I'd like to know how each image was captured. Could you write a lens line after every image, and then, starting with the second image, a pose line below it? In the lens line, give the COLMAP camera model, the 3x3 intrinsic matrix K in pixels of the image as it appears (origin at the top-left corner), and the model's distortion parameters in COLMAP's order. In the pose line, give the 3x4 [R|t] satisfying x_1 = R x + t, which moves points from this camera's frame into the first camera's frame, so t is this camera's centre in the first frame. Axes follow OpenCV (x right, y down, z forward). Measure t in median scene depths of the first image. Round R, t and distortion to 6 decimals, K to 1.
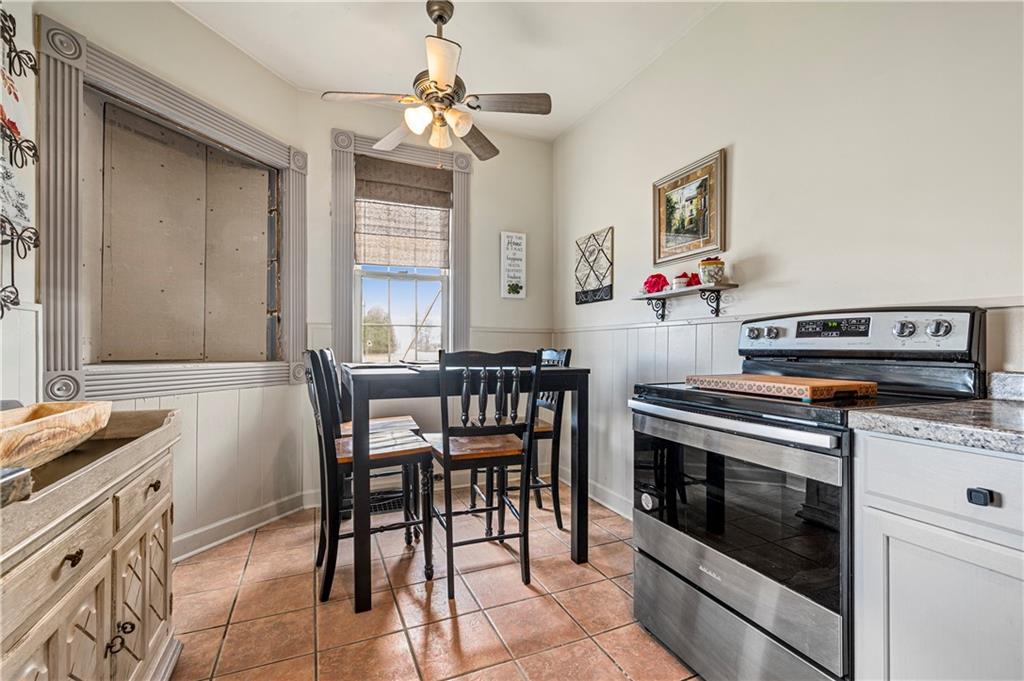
lens RADIAL K [[452.7, 0, 514.5], [0, 452.7, 348.5], [0, 0, 1]] dist [-0.000843, -0.000209]
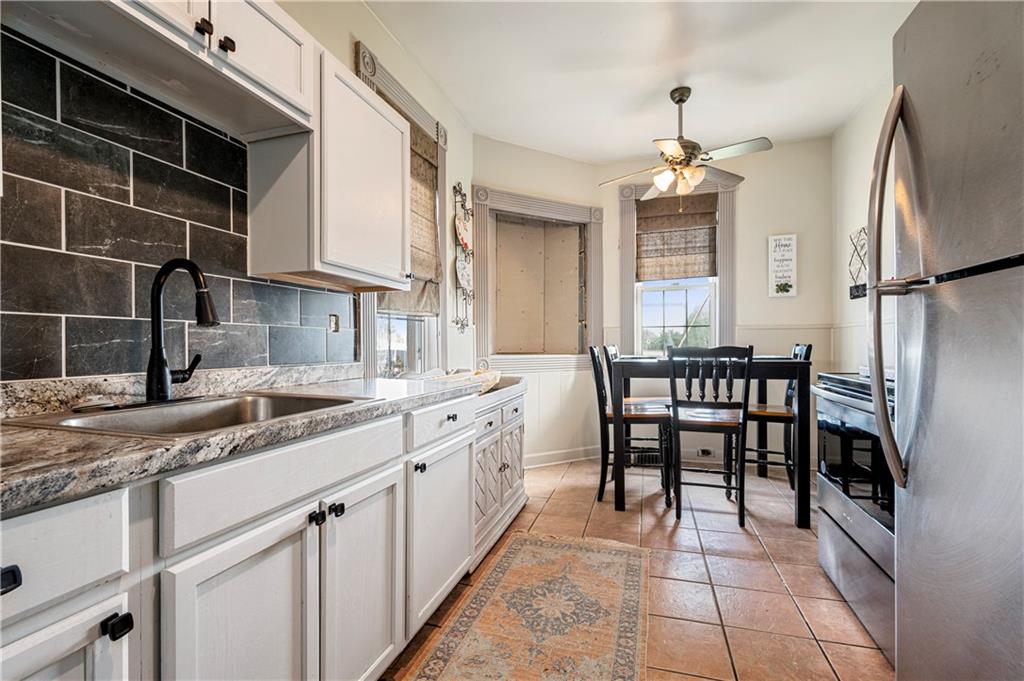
lens RADIAL K [[460.4, 0, 511.9], [0, 460.4, 344.4], [0, 0, 1]] dist [0.000941, 0.000107]
pose [[0.761585, -0.008487, -0.648009, 0.337528], [0.007678, 0.999962, -0.004074, 0.000142], [0.648019, -0.001872, 0.761622, -0.374728]]
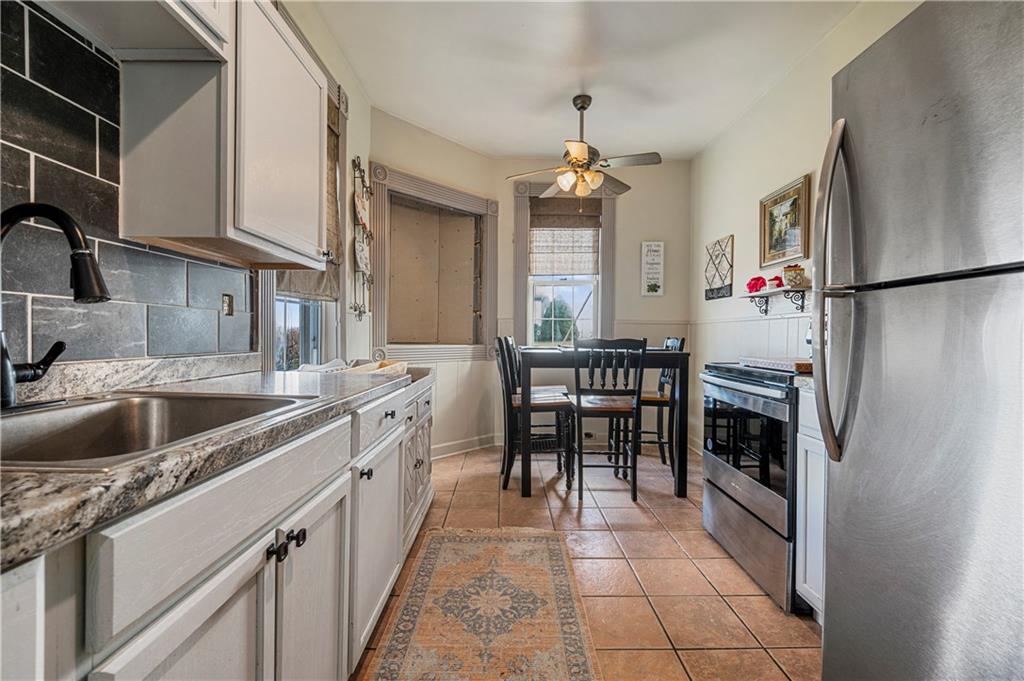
lens RADIAL K [[449.5, 0, 516.2], [0, 449.5, 338.3], [0, 0, 1]] dist [-0.000469, 0.000597]
pose [[0.923095, 0.008033, -0.384487, 0.198008], [-0.006796, 0.999966, 0.004576, -0.000157], [0.384511, -0.001611, 0.923119, -0.403069]]
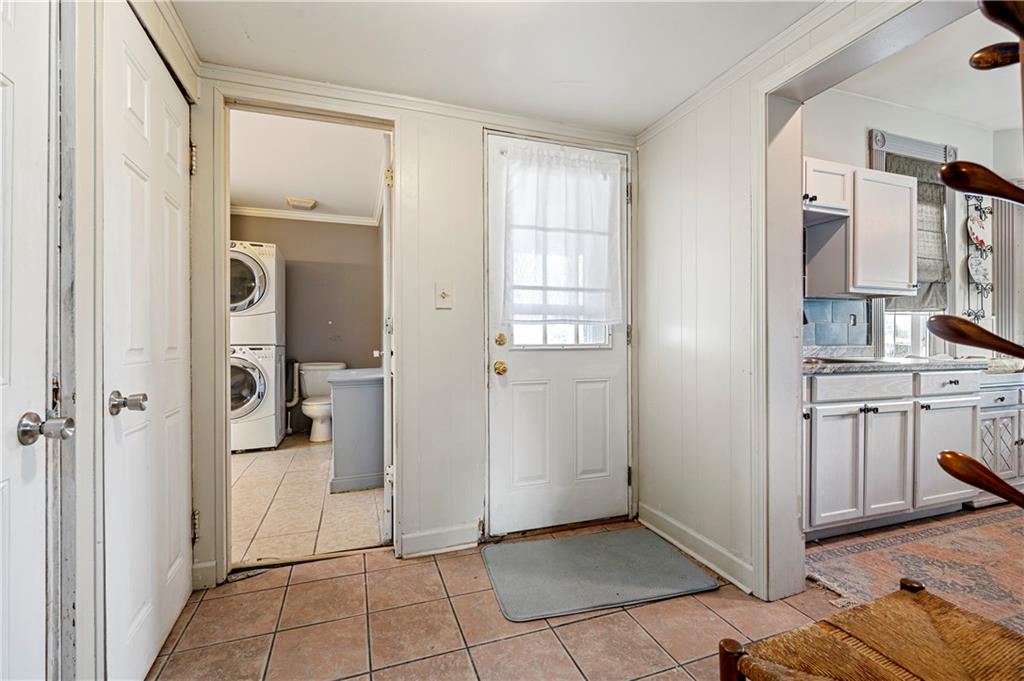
lens RADIAL K [[449.5, 0, 516.2], [0, 449.5, 338.3], [0, 0, 1]] dist [-0.000469, 0.000597]
pose [[-0.065146, -0.003718, -0.997869, 0.929907], [-0.002333, 0.999991, -0.003573, 0.015590], [0.997873, 0.002095, -0.065154, -0.852626]]
